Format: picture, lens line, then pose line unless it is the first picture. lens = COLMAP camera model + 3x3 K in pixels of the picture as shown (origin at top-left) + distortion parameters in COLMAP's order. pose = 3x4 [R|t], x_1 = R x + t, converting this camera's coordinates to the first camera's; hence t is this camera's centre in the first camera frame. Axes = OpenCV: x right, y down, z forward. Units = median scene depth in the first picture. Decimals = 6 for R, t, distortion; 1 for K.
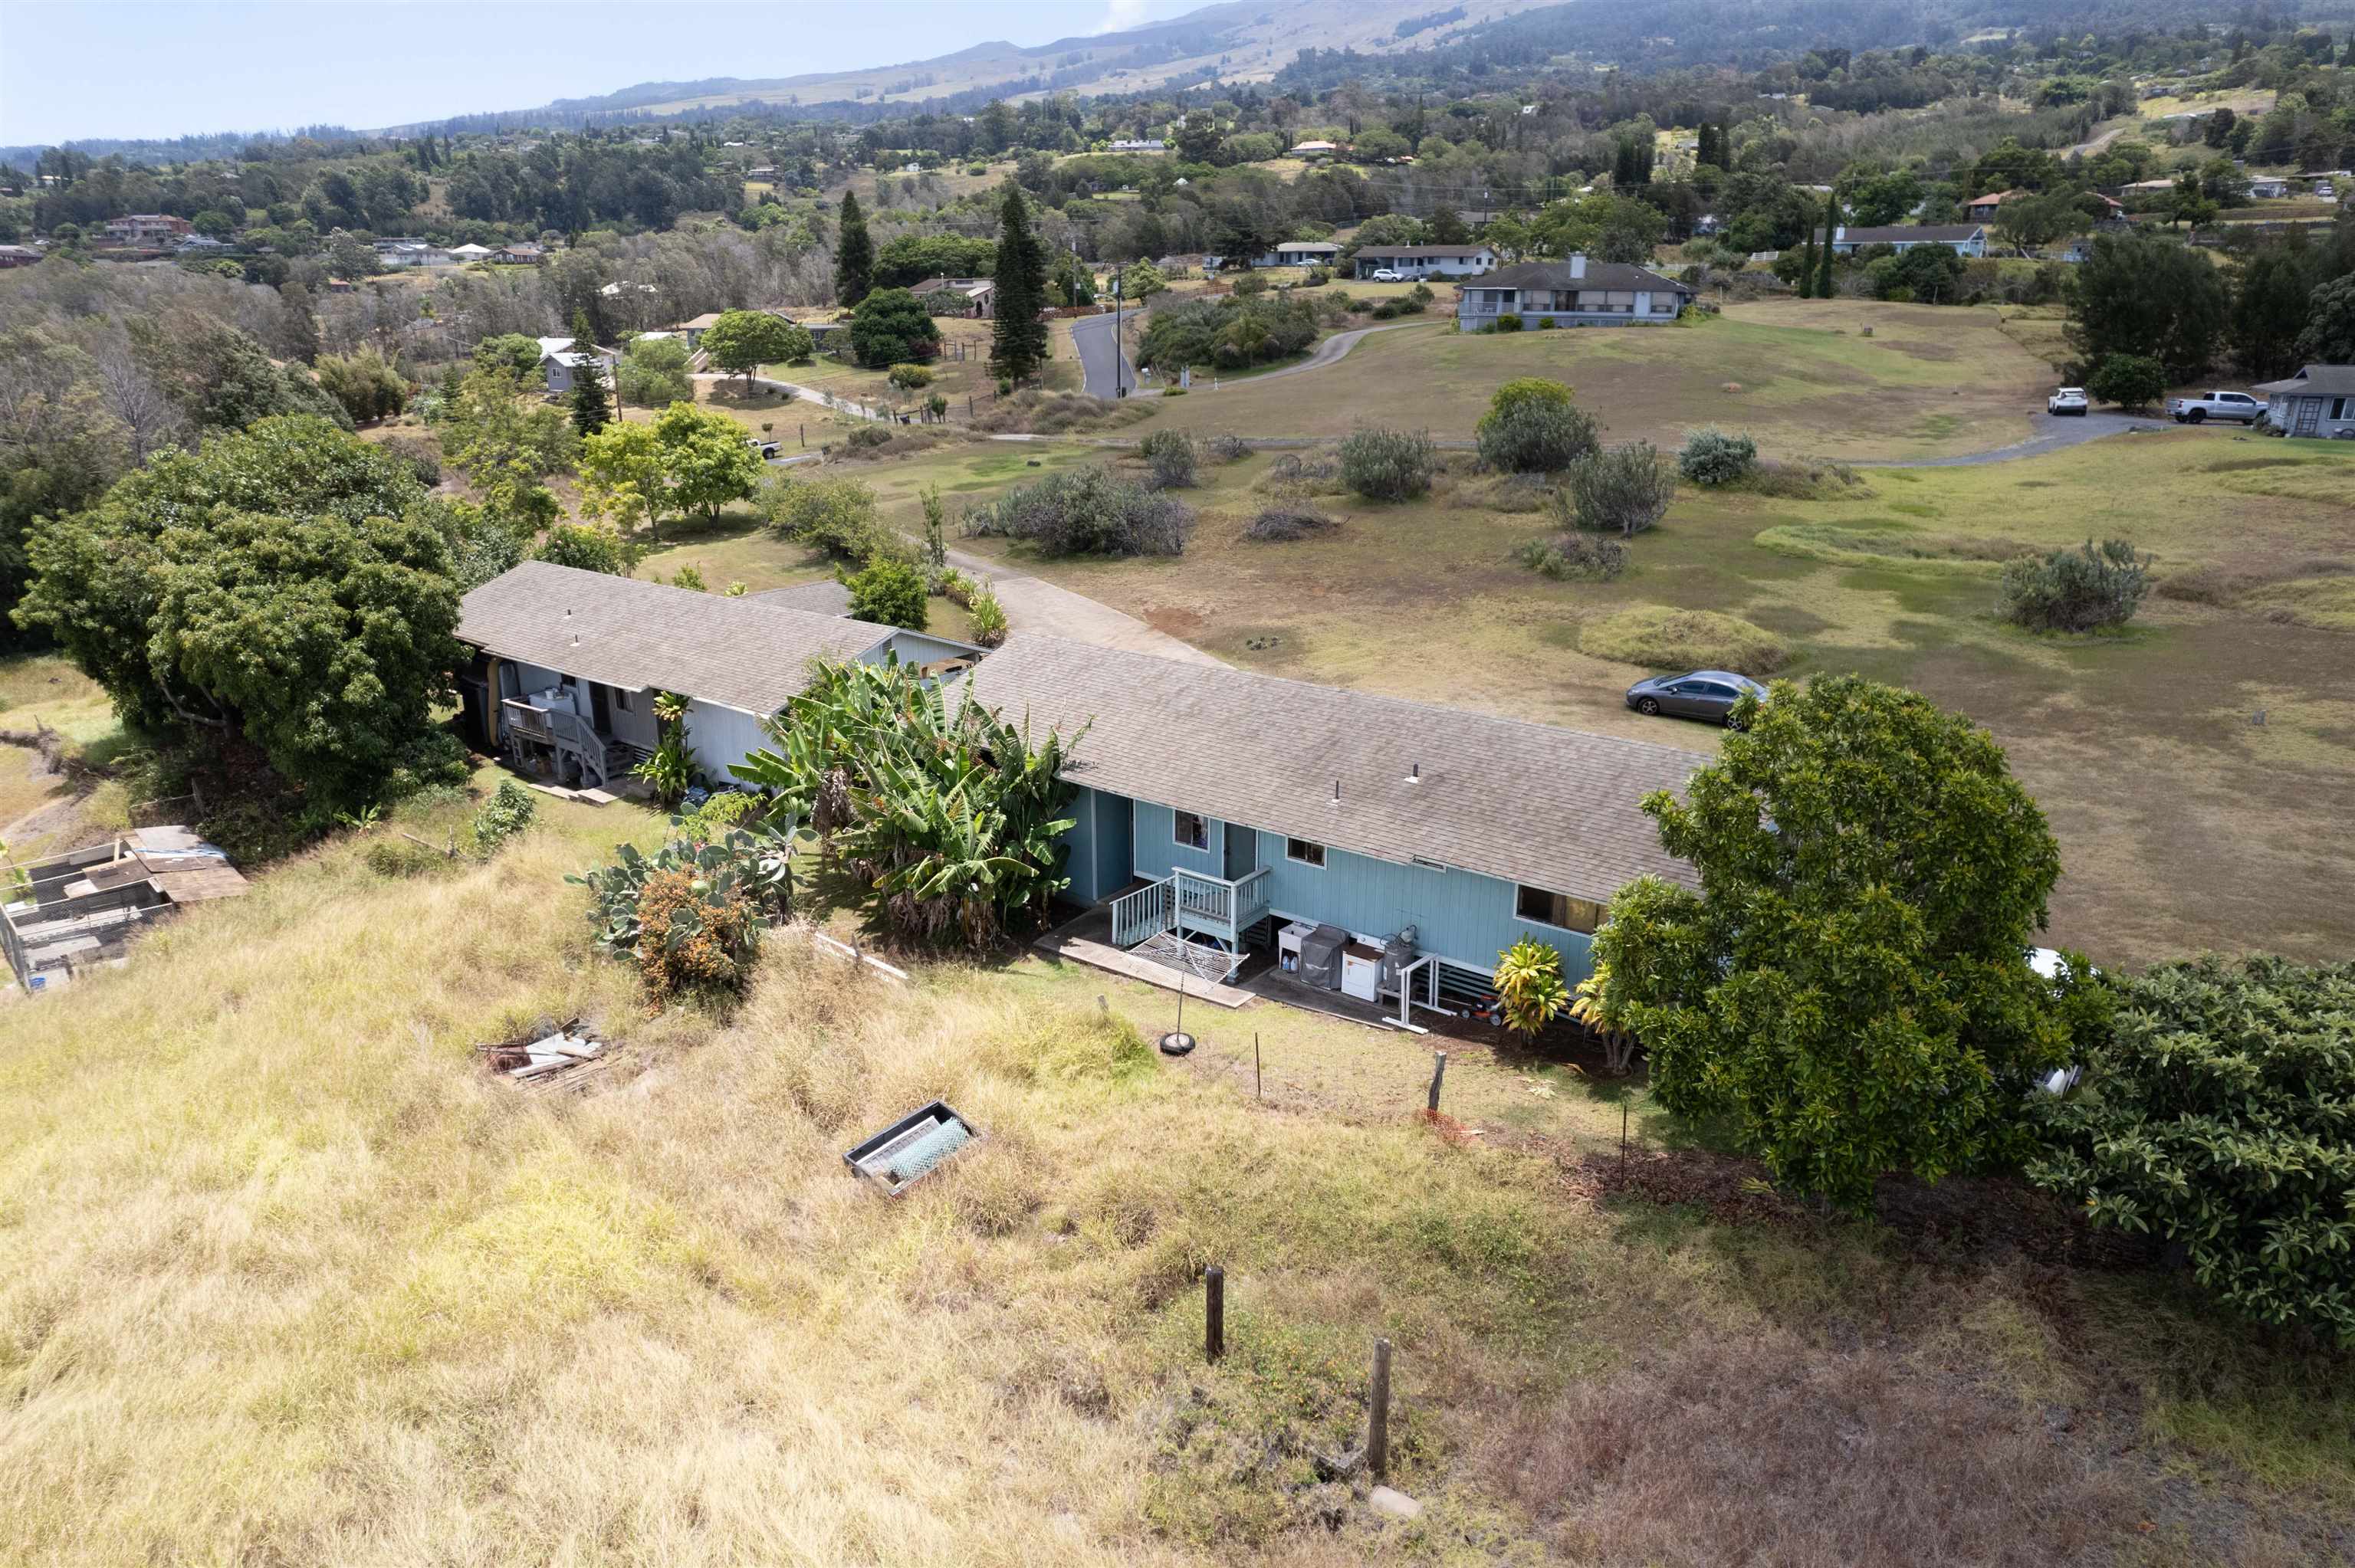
lens RADIAL K [[1504.4, 0, 1178.9], [0, 1504.4, 807.6], [0, 0, 1]] dist [-0.082924, 0.074374]
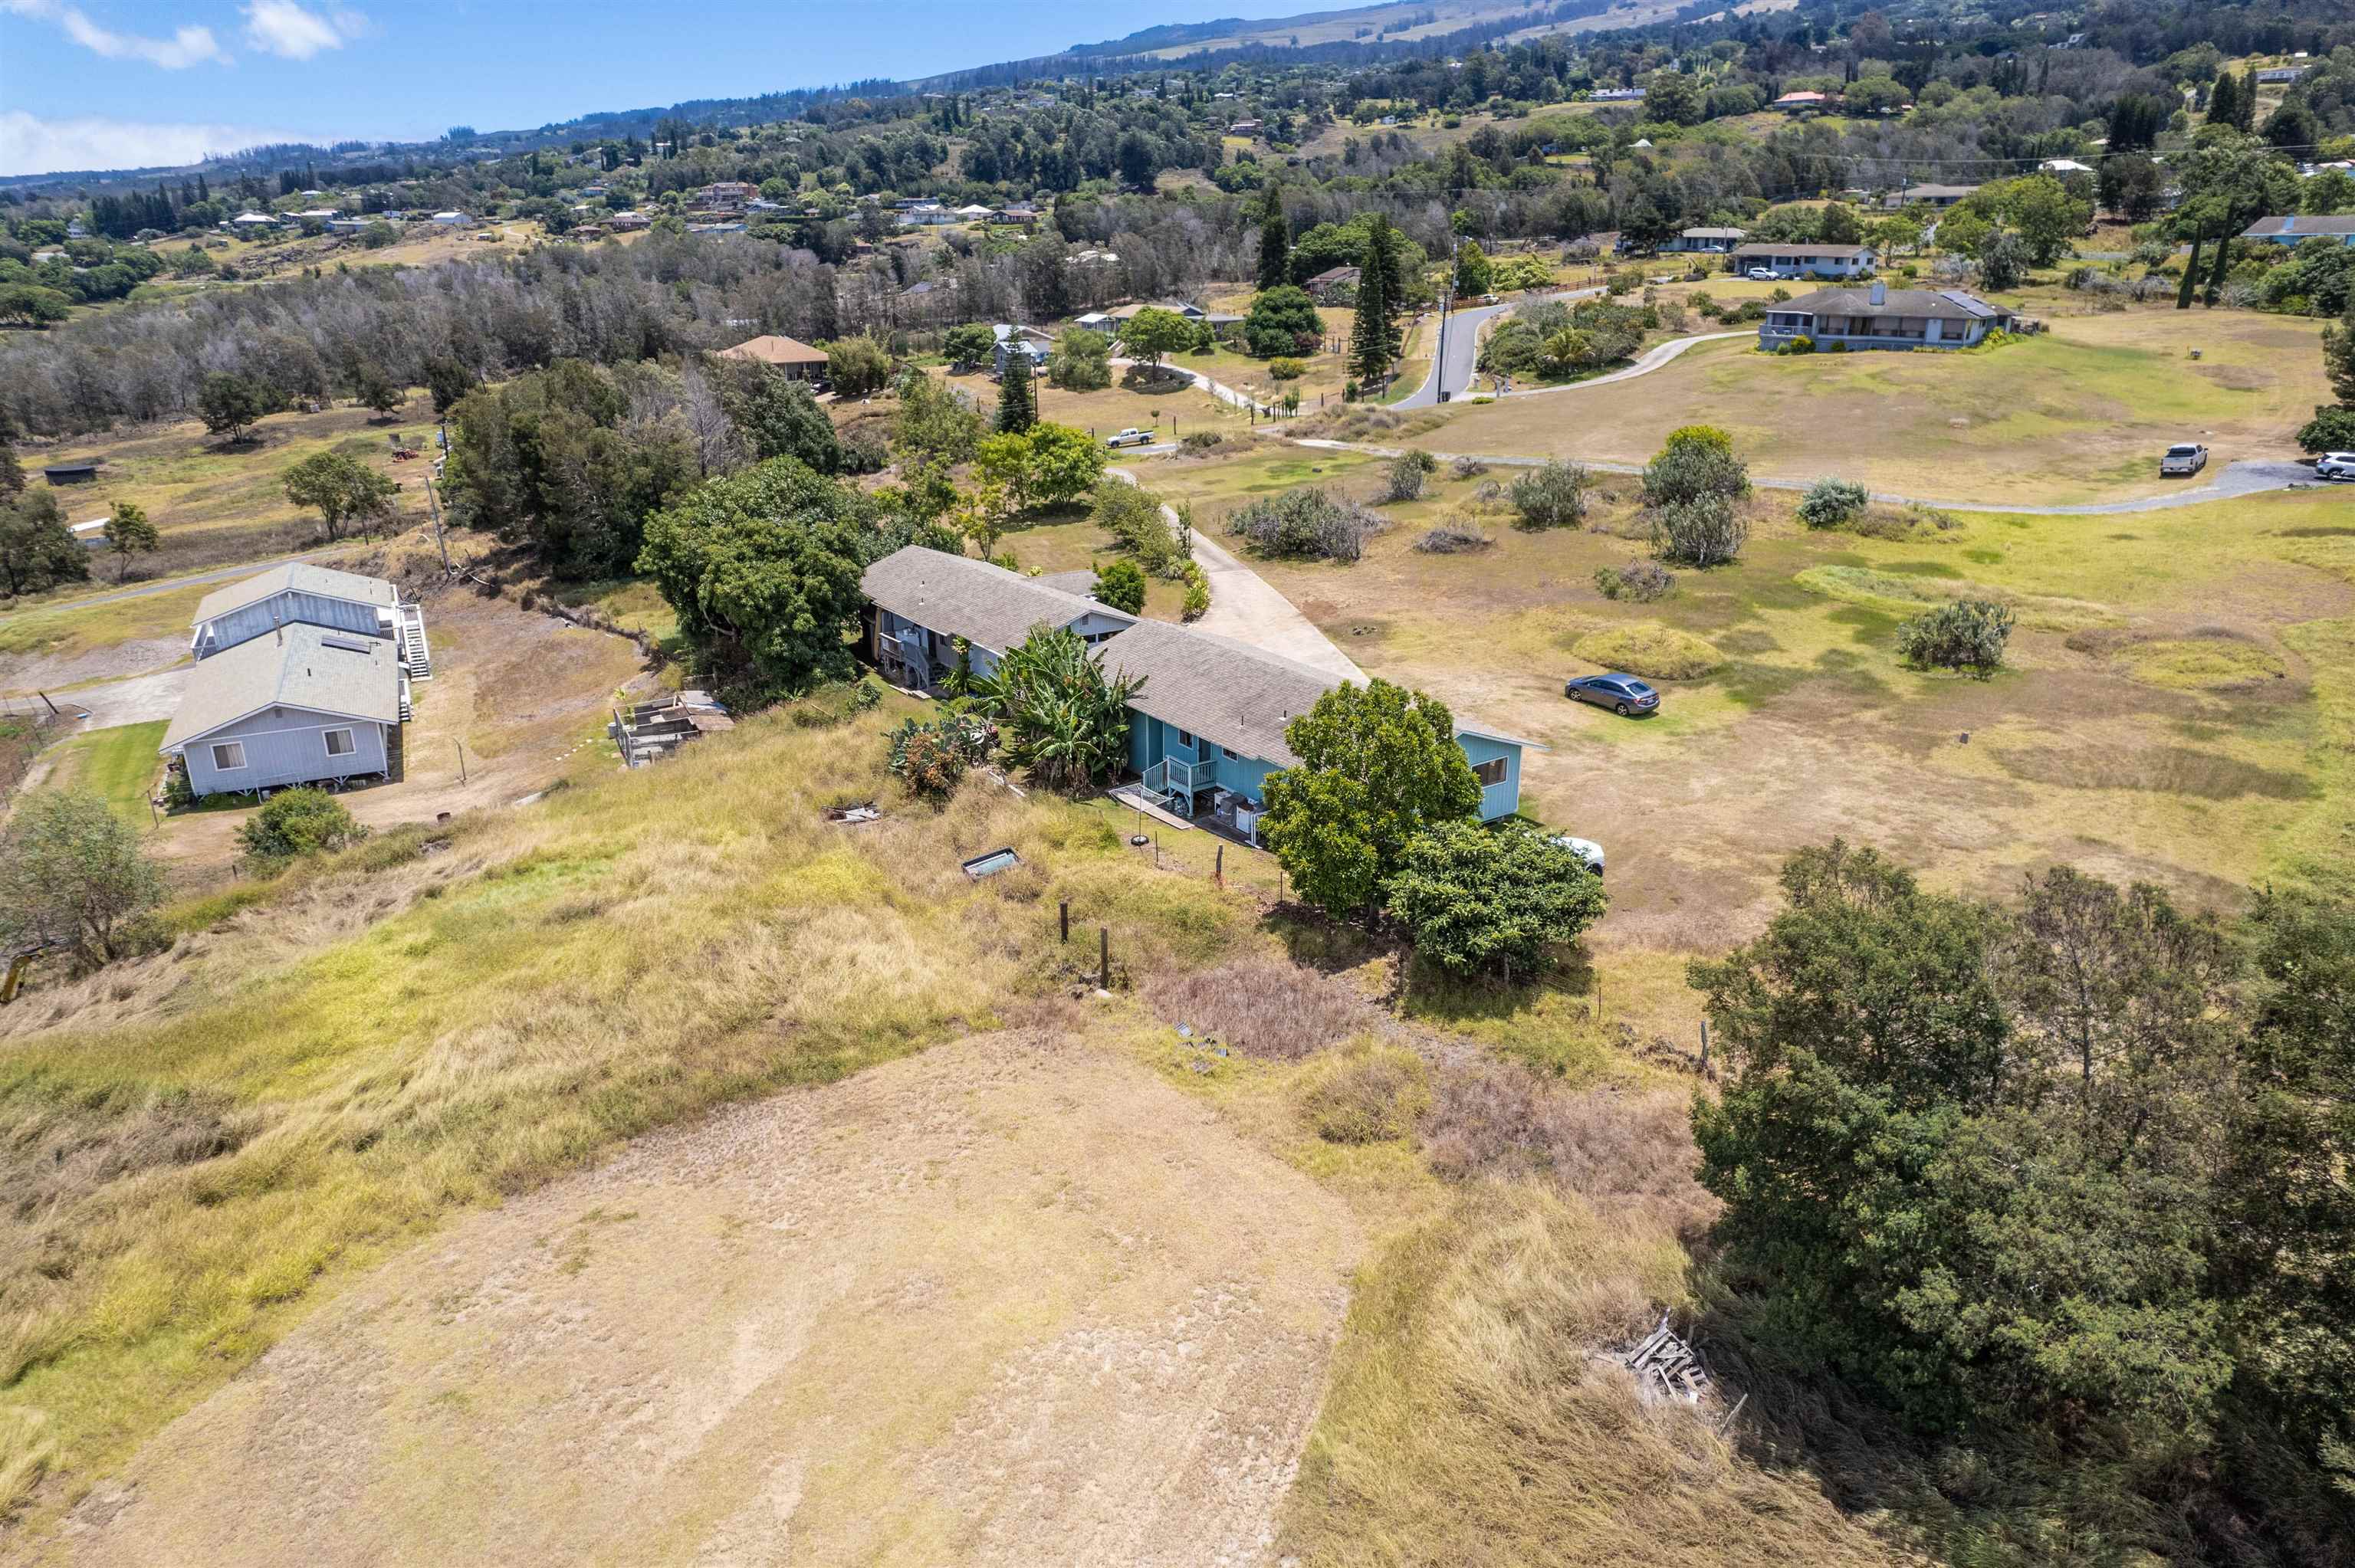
lens RADIAL K [[1504.4, 0, 1178.9], [0, 1504.4, 807.6], [0, 0, 1]] dist [-0.082924, 0.074374]
pose [[0.954043, 0.105850, -0.280352, 0.106843], [-0.095486, 0.994153, 0.050414, 0.001812], [0.284049, -0.021327, 0.958572, -0.156935]]
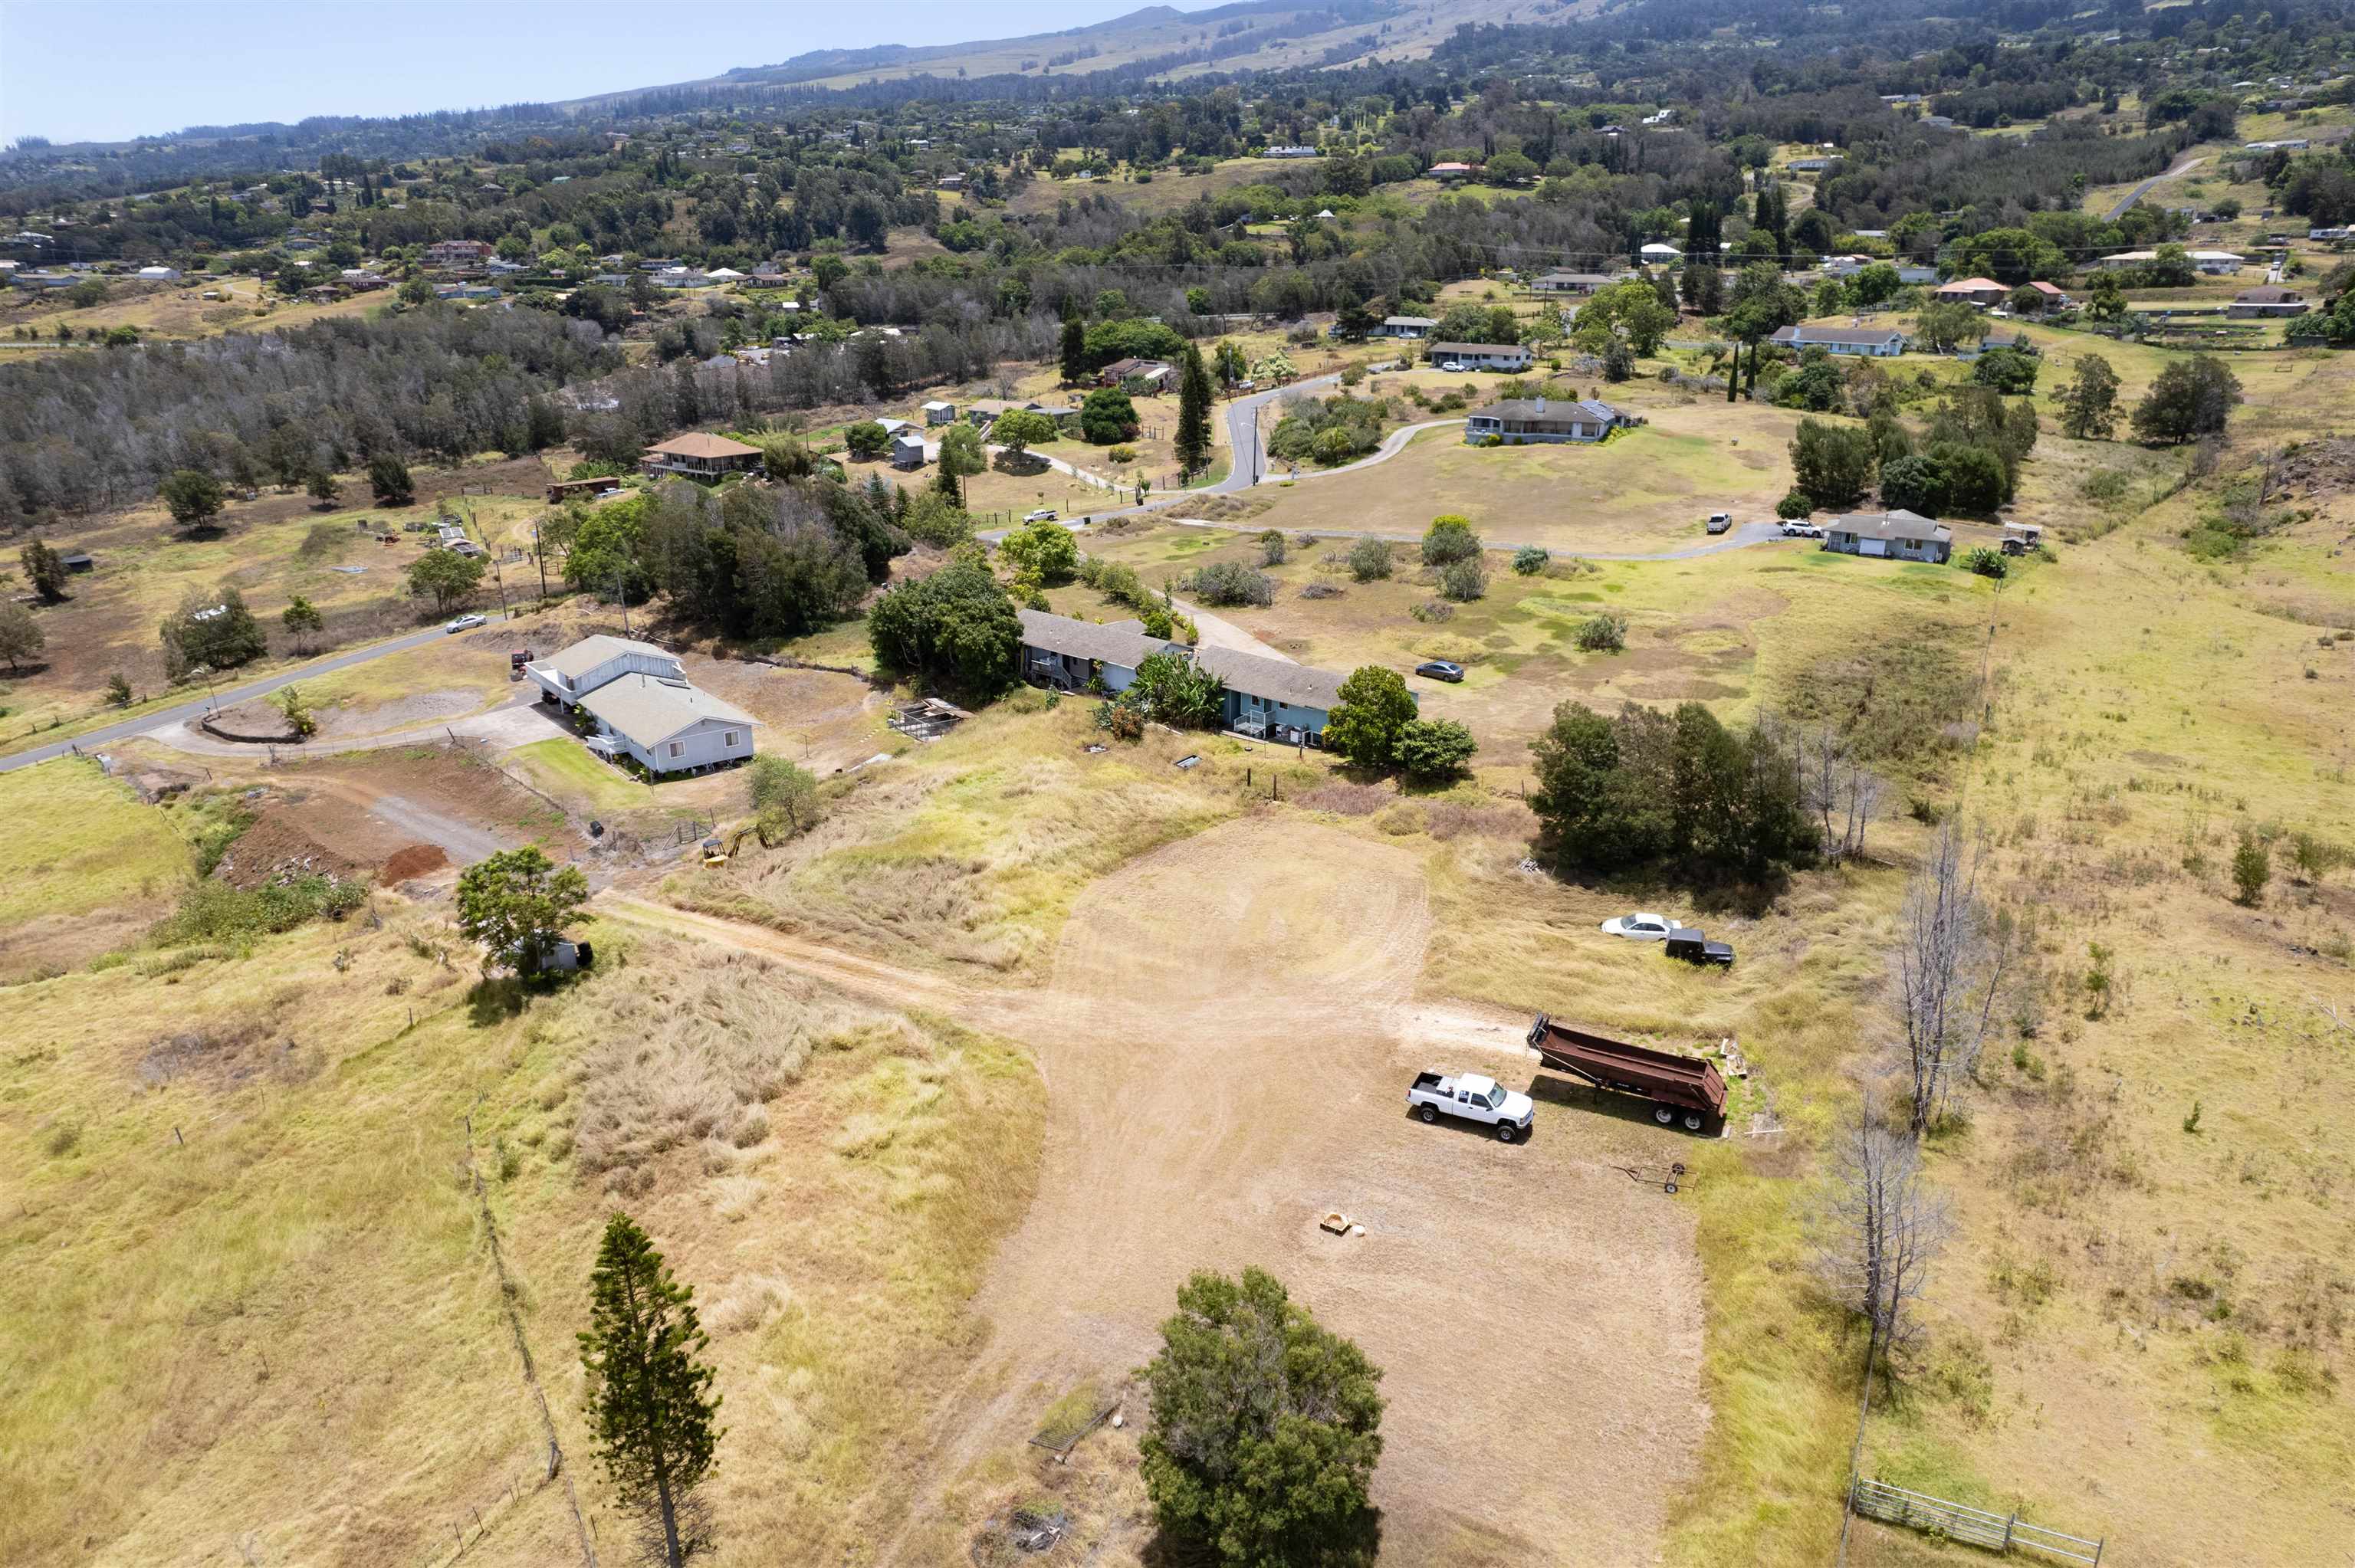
lens RADIAL K [[1504.4, 0, 1178.9], [0, 1504.4, 807.6], [0, 0, 1]] dist [-0.082924, 0.074374]
pose [[0.995241, 0.034437, -0.091157, 0.034629], [-0.032285, 0.999167, 0.024977, 0.039829], [0.091941, -0.021915, 0.995523, -0.572266]]
